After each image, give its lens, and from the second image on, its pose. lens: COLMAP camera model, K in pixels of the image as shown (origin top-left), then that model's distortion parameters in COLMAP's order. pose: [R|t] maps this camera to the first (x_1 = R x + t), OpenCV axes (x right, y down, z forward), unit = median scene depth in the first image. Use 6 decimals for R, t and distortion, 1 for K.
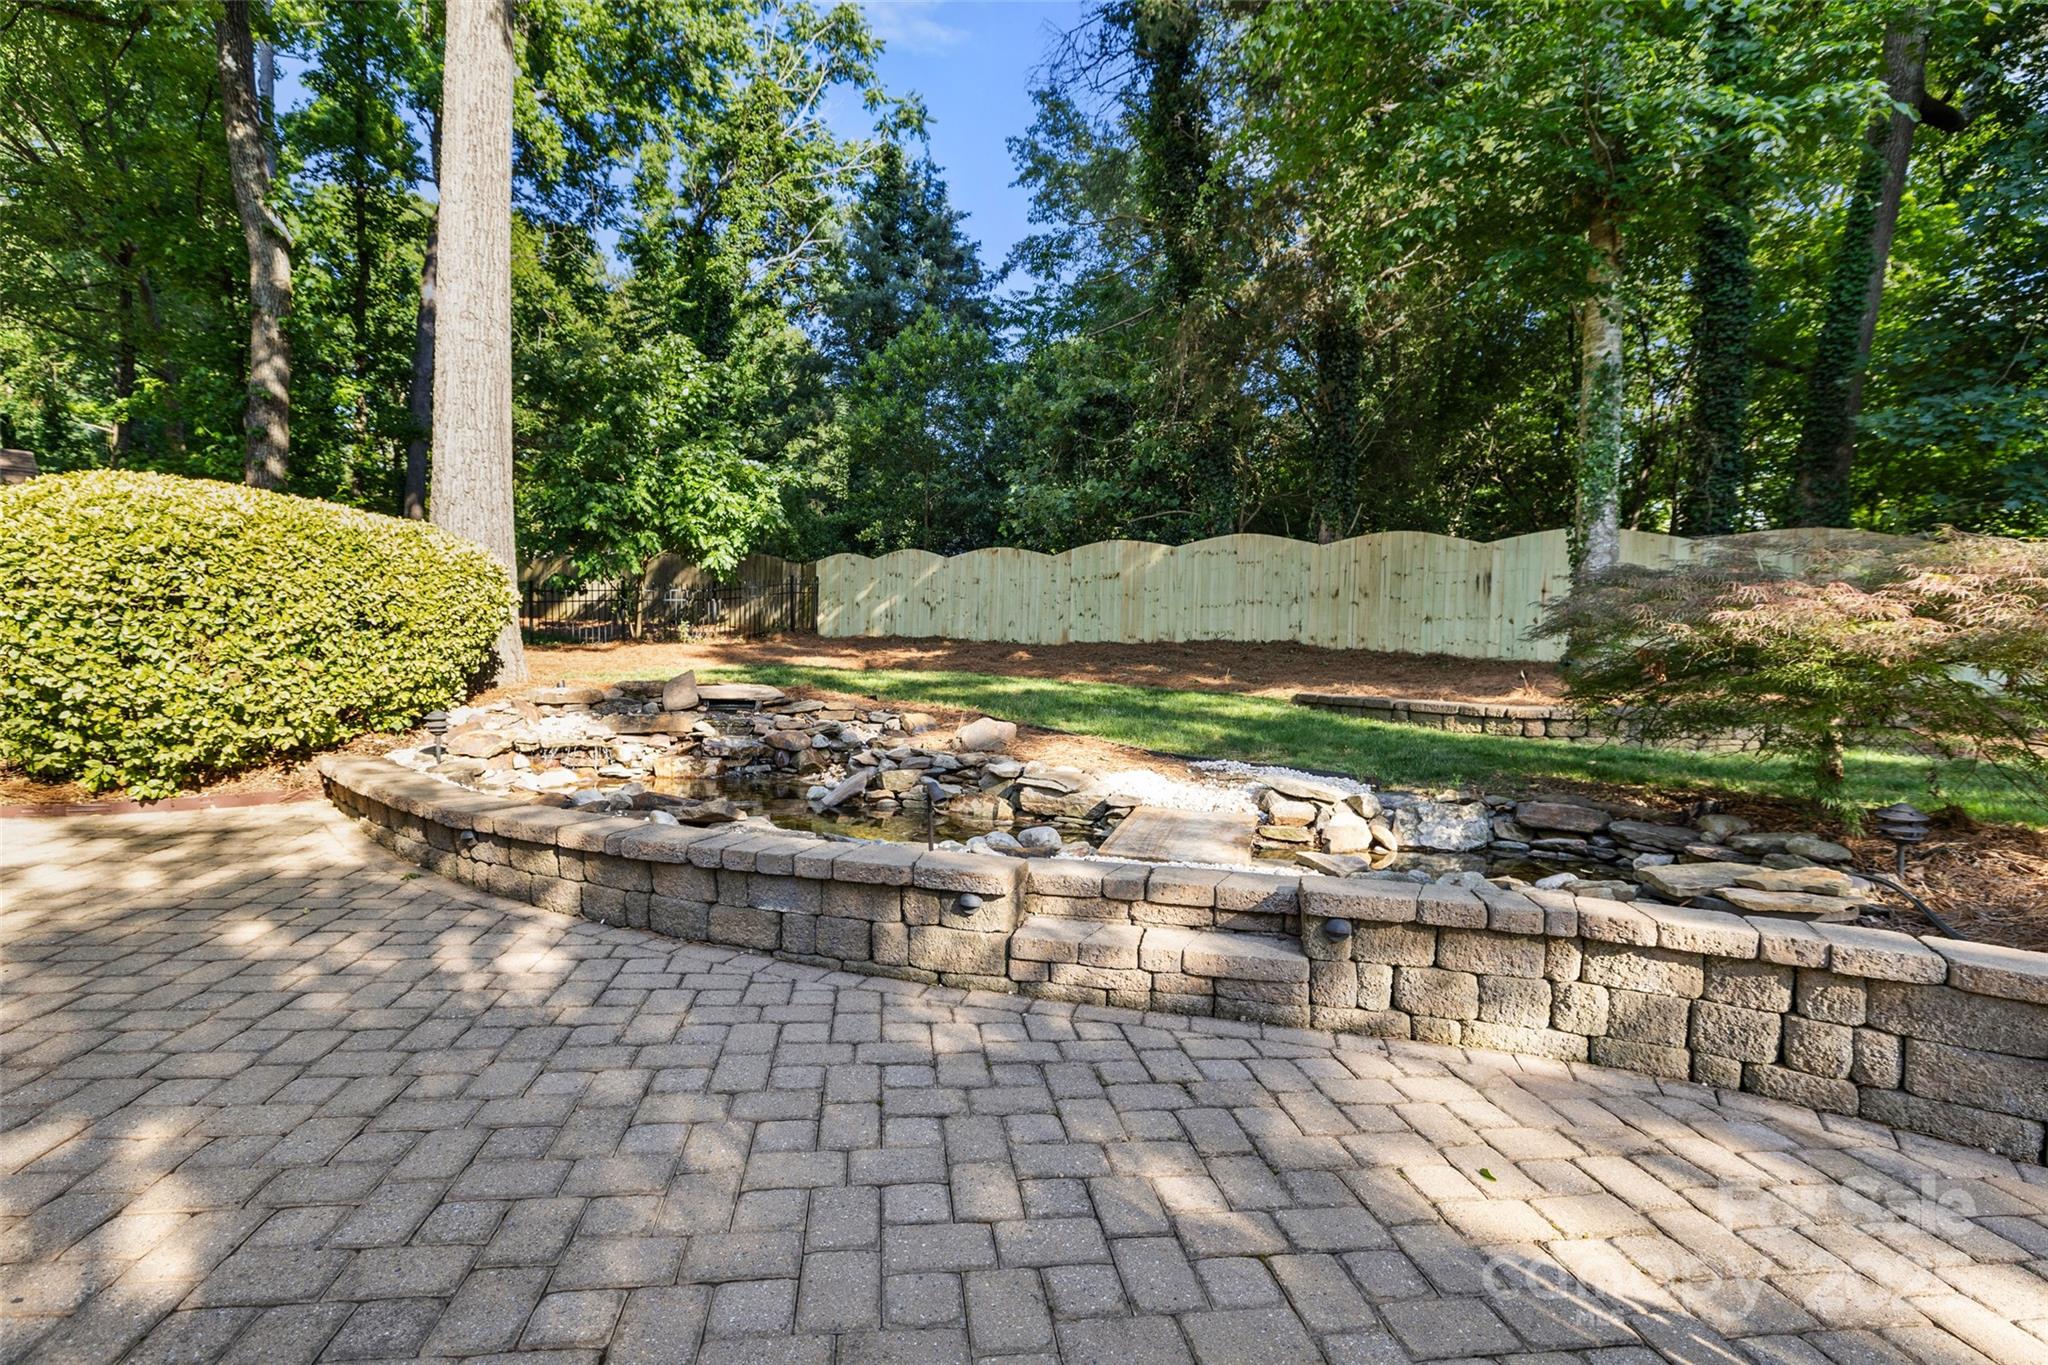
lens RADIAL K [[968.5, 0, 1030.8], [0, 968.5, 649.7], [0, 0, 1]] dist [-0.003531, -0.000403]
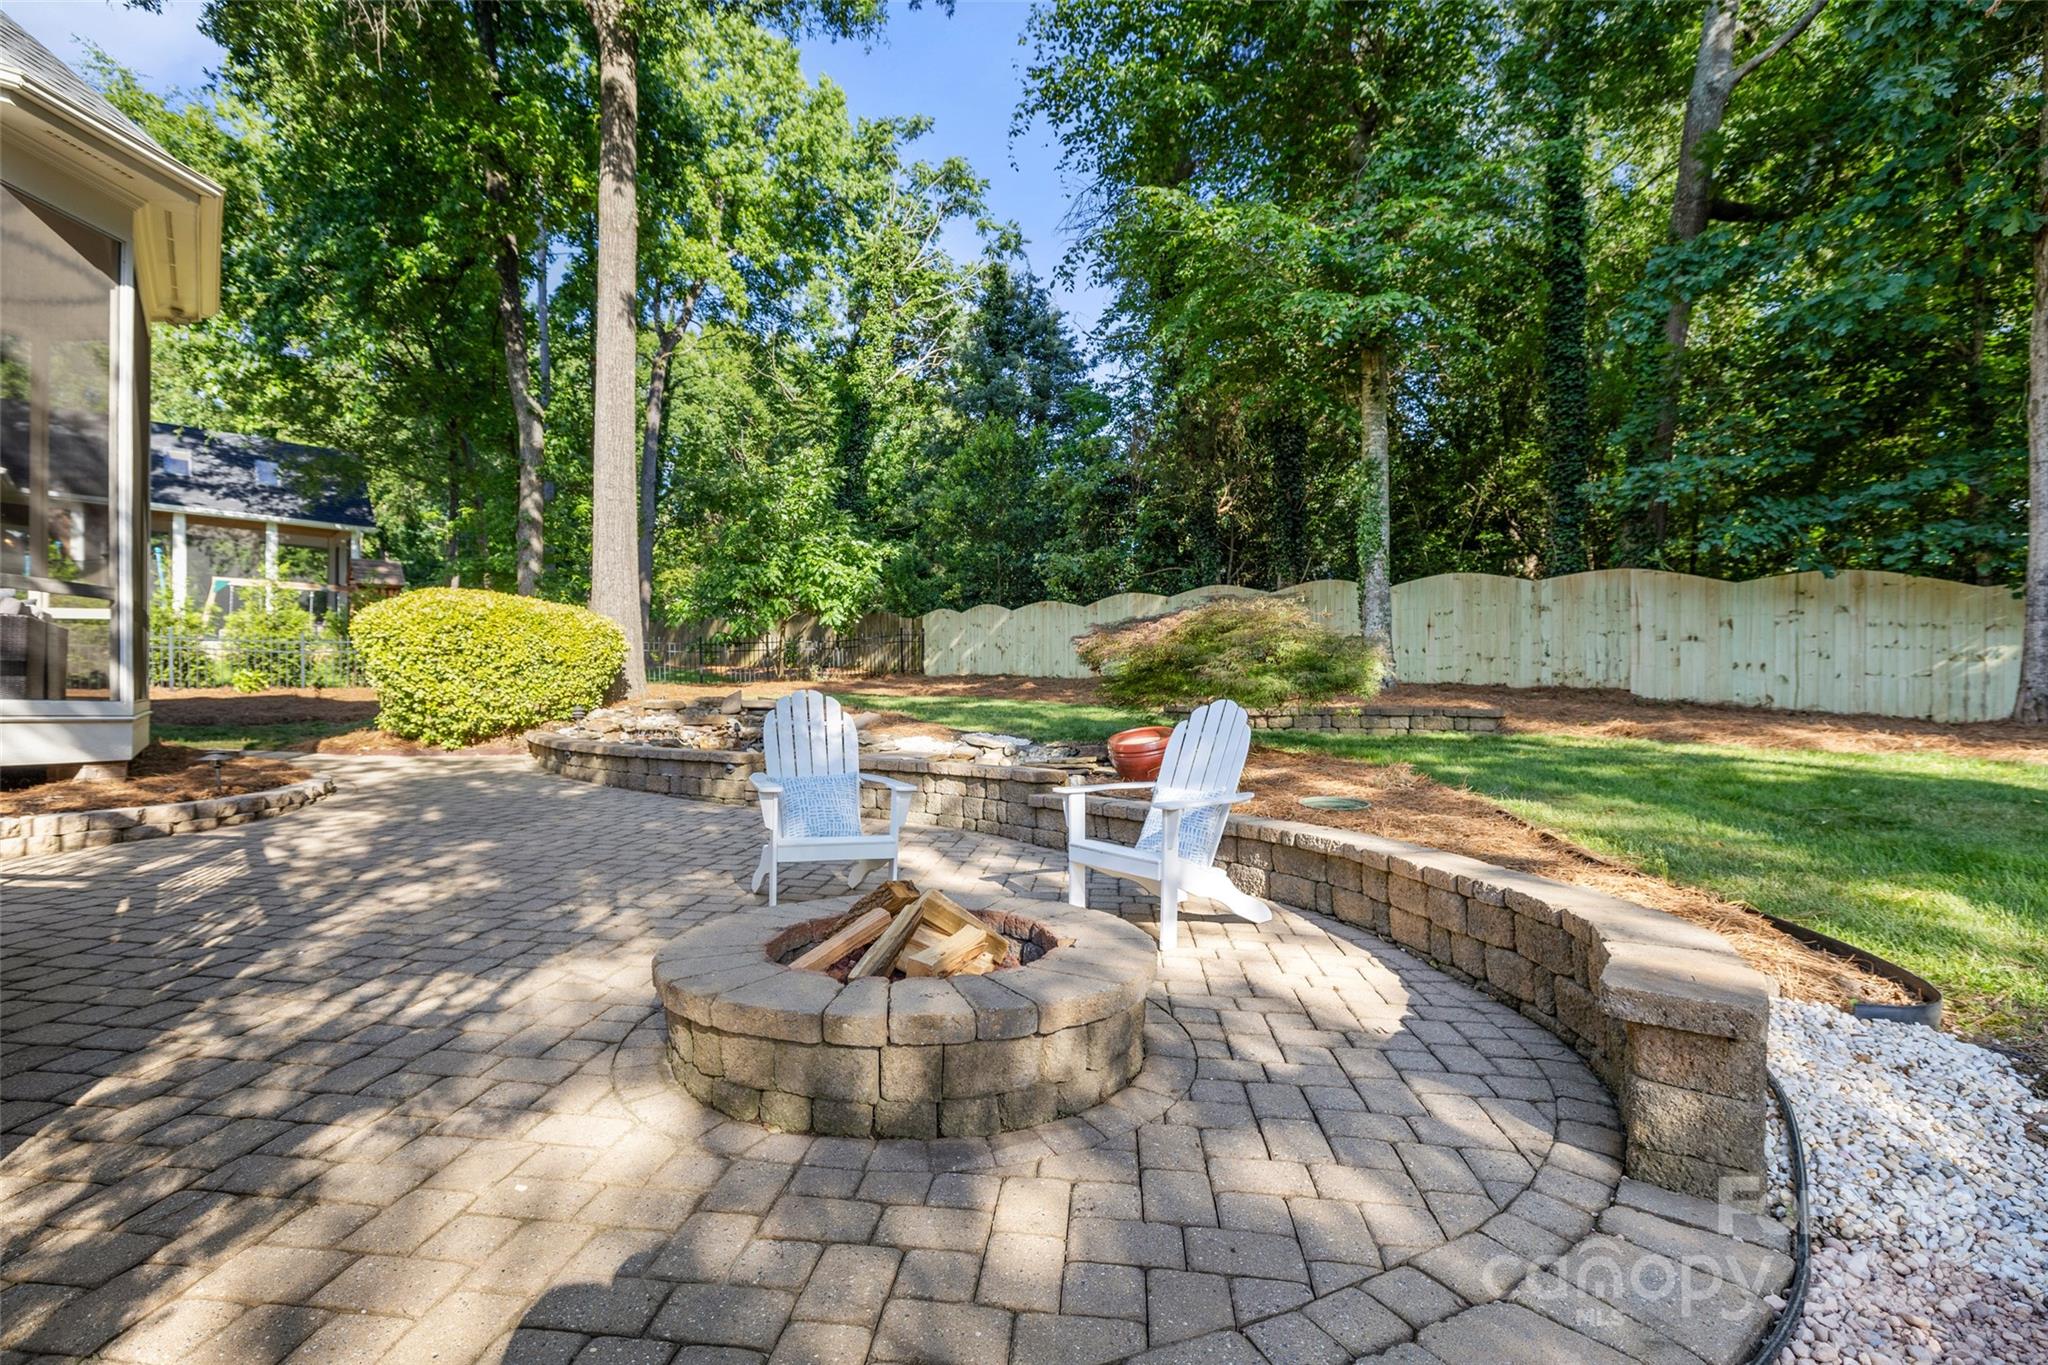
lens RADIAL K [[968.5, 0, 1020.0], [0, 968.5, 683.4], [0, 0, 1]] dist [-0.003531, -0.000403]
pose [[0.973414, -0.013515, -0.228654, 0.228211], [0.010314, 0.999831, -0.015187, 0.018869], [0.228821, 0.012425, 0.973389, -0.224317]]
